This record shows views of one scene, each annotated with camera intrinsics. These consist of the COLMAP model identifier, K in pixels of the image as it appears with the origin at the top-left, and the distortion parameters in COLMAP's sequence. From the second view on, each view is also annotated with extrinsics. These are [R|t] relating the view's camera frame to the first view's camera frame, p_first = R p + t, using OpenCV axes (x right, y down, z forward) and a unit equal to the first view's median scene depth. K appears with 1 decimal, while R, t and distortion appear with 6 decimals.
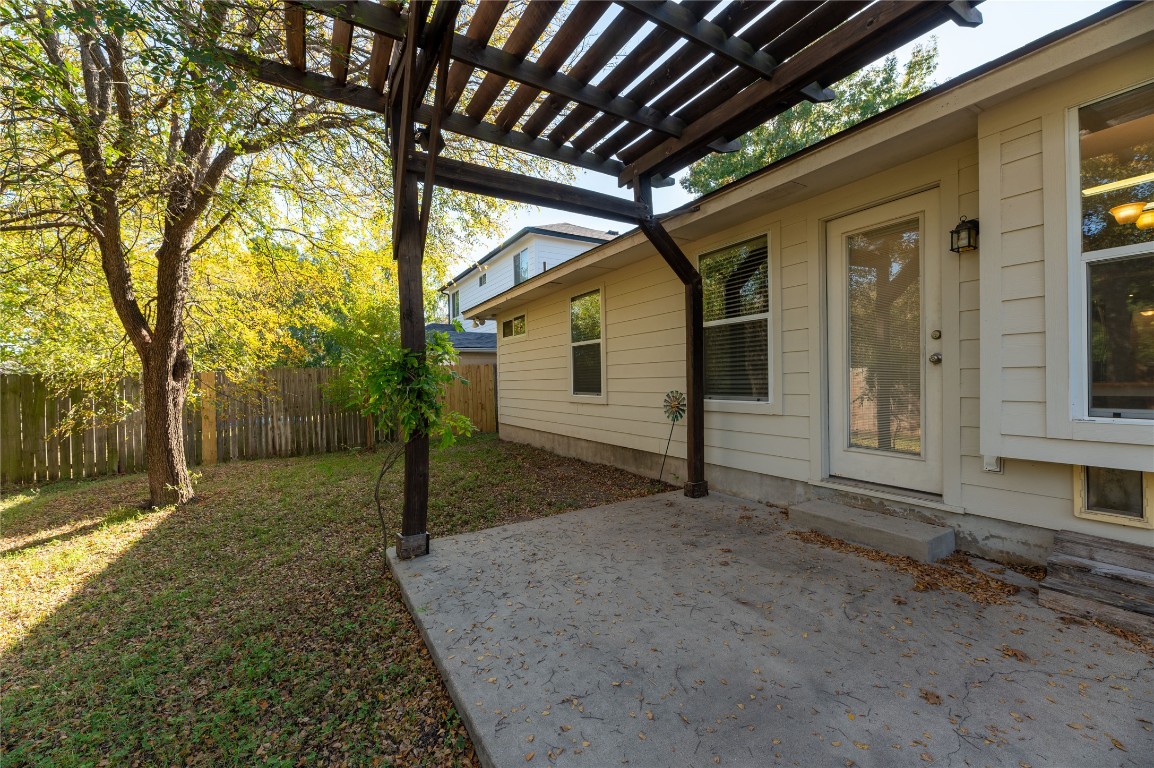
lens RADIAL K [[461.1, 0, 576.4], [0, 461.1, 386.3], [0, 0, 1]] dist [-0.003244, -0.002571]
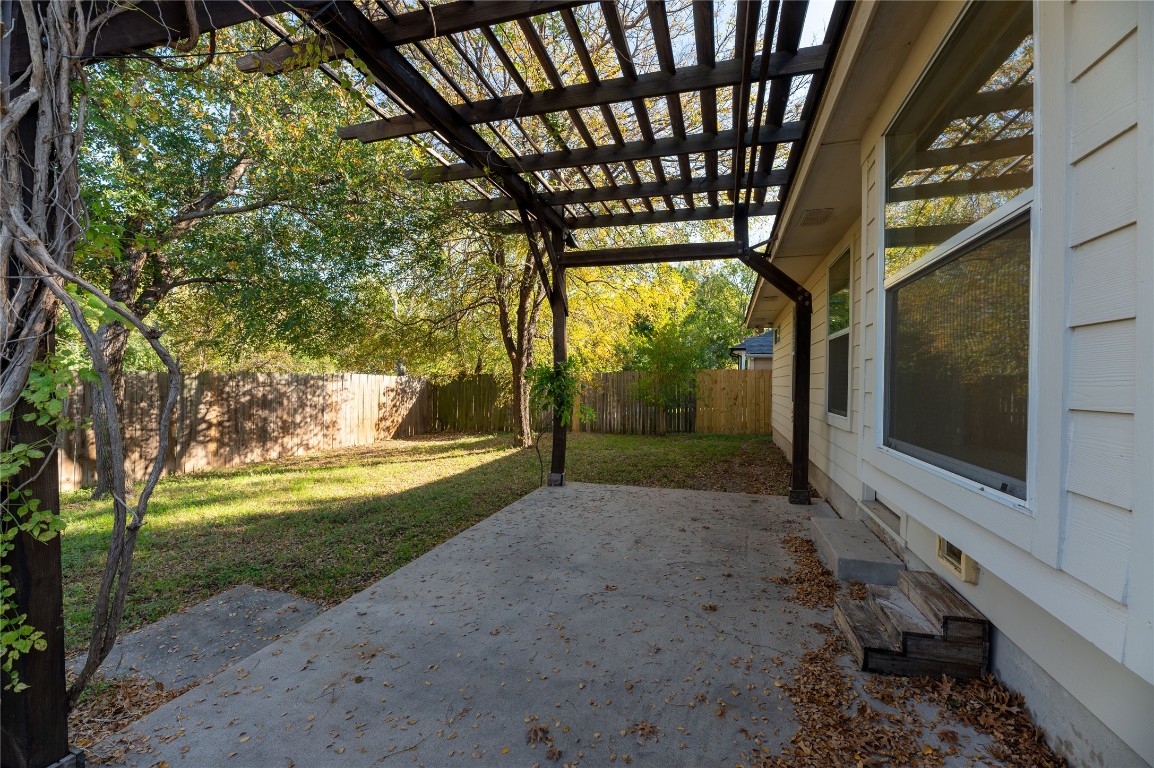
lens RADIAL K [[461.1, 0, 577.0], [0, 461.1, 385.3], [0, 0, 1]] dist [-0.003244, -0.002571]
pose [[0.668229, 0.033437, -0.743204, 0.772712], [-0.033546, 0.999328, 0.014798, -0.030779], [0.743199, 0.015043, 0.668901, -0.089335]]
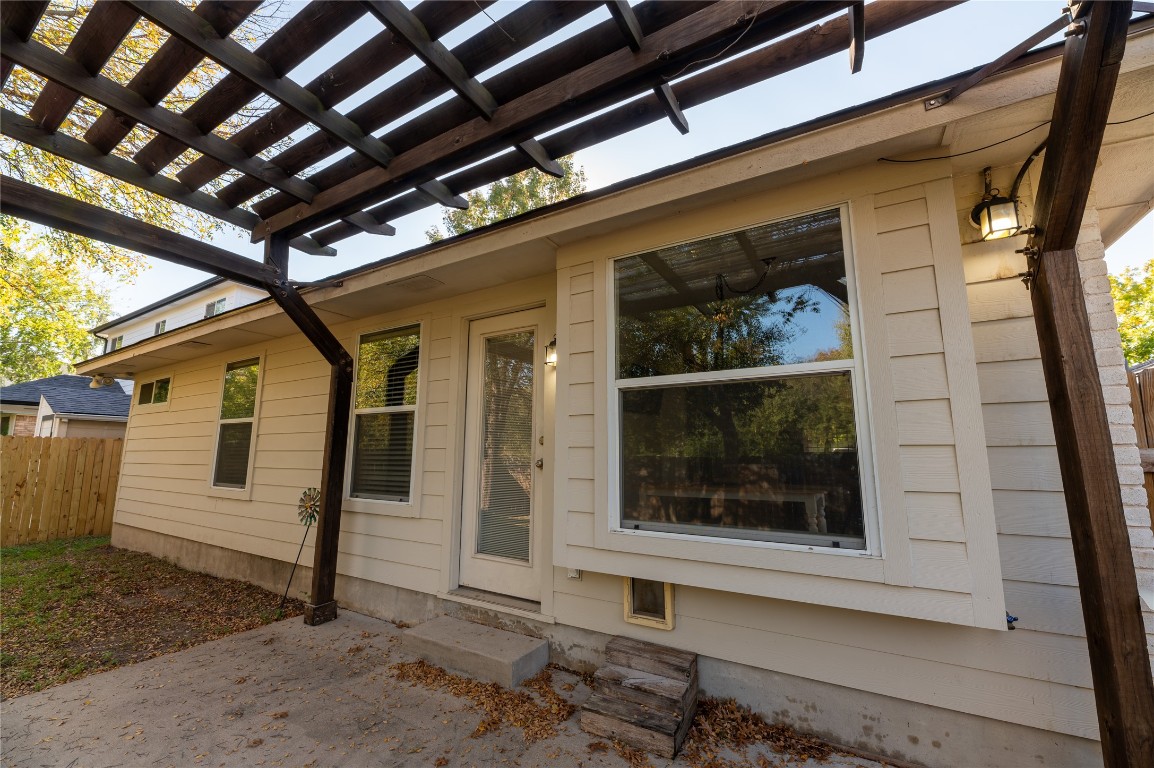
lens RADIAL K [[461.1, 0, 576.0], [0, 461.1, 386.8], [0, 0, 1]] dist [-0.003244, -0.002571]
pose [[0.877639, 0.096529, 0.469502, 0.262444], [-0.015967, 0.984856, -0.172637, -0.040213], [-0.479057, 0.144016, 0.865889, 0.028204]]
